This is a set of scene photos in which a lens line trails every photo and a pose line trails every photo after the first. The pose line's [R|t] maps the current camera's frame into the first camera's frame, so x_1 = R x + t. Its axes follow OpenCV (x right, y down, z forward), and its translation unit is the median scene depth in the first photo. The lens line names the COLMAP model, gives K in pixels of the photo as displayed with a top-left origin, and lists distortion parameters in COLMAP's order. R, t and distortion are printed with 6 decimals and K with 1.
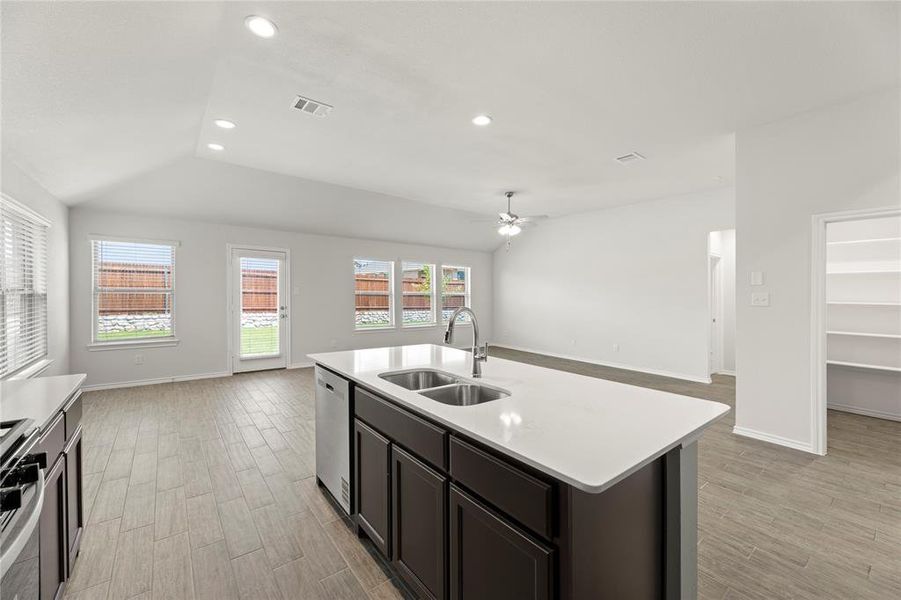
lens RADIAL K [[360.2, 0, 435.8], [0, 360.2, 299.0], [0, 0, 1]] dist [-0.001251, -0.000112]
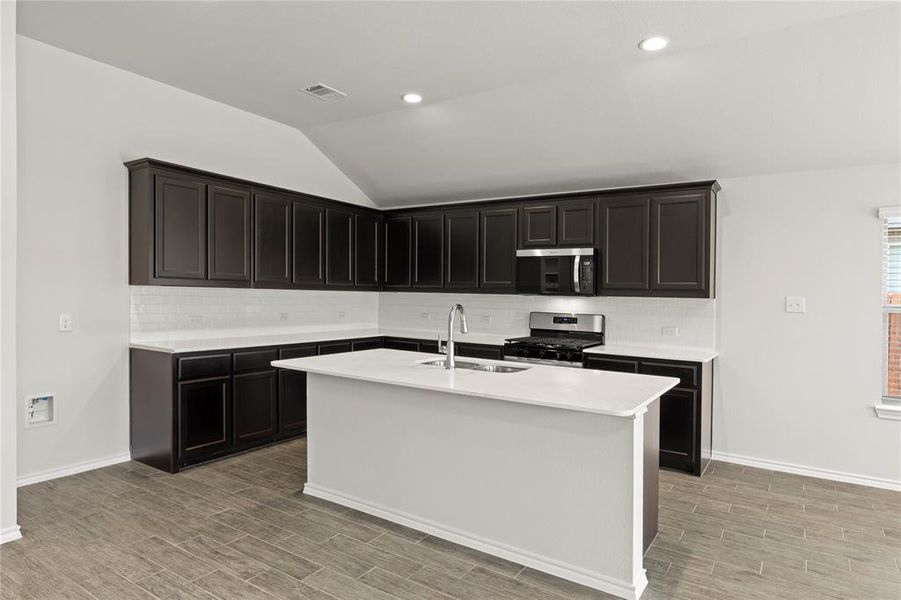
lens RADIAL K [[532.2, 0, 451.0], [0, 532.2, 303.3], [0, 0, 1]] dist [0.000008, 0.000316]
pose [[-0.936452, -0.029991, -0.349511, 0.222918], [-0.042953, 0.998645, 0.029392, -0.008608], [0.348156, 0.042537, -0.936471, 0.796498]]
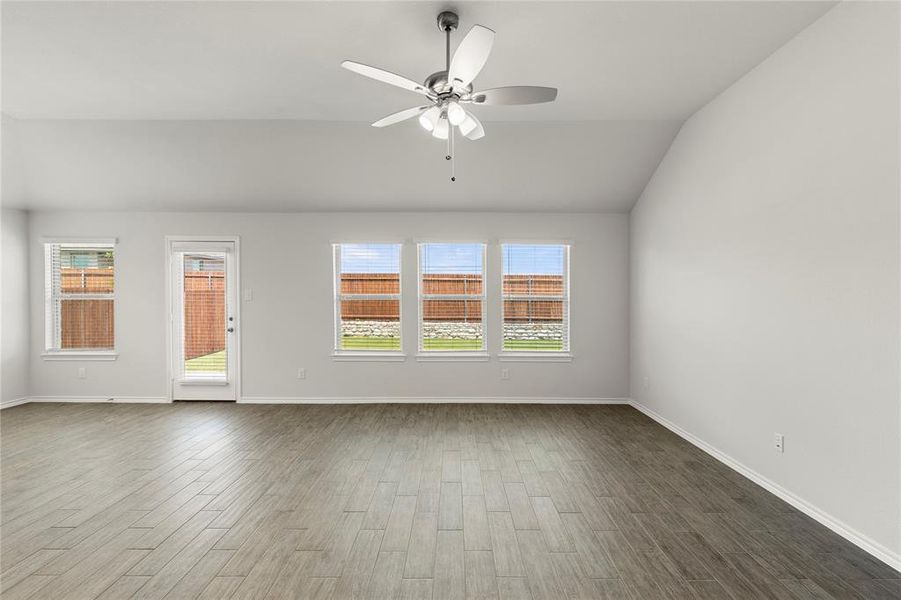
lens RADIAL K [[406.6, 0, 449.8], [0, 406.6, 302.7], [0, 0, 1]] dist [0.000715, 0.000386]
pose [[0.793787, -0.001797, -0.608193, 0.429552], [-0.003210, 0.999969, -0.007144, -0.002537], [0.608187, 0.007624, 0.793757, 0.618369]]
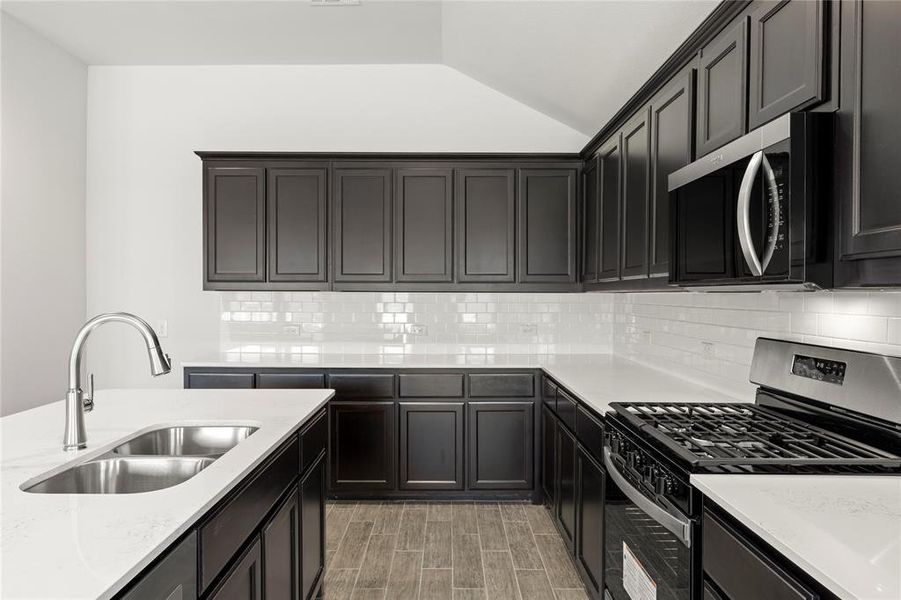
lens RADIAL K [[583.0, 0, 450.5], [0, 583.0, 300.0], [0, 0, 1]] dist [0.001348, 0.000470]
pose [[-0.804346, -0.021211, 0.593783, -0.249481], [-0.001889, 0.999449, 0.033143, -0.007265], [-0.594159, 0.025536, -0.803942, 0.430852]]
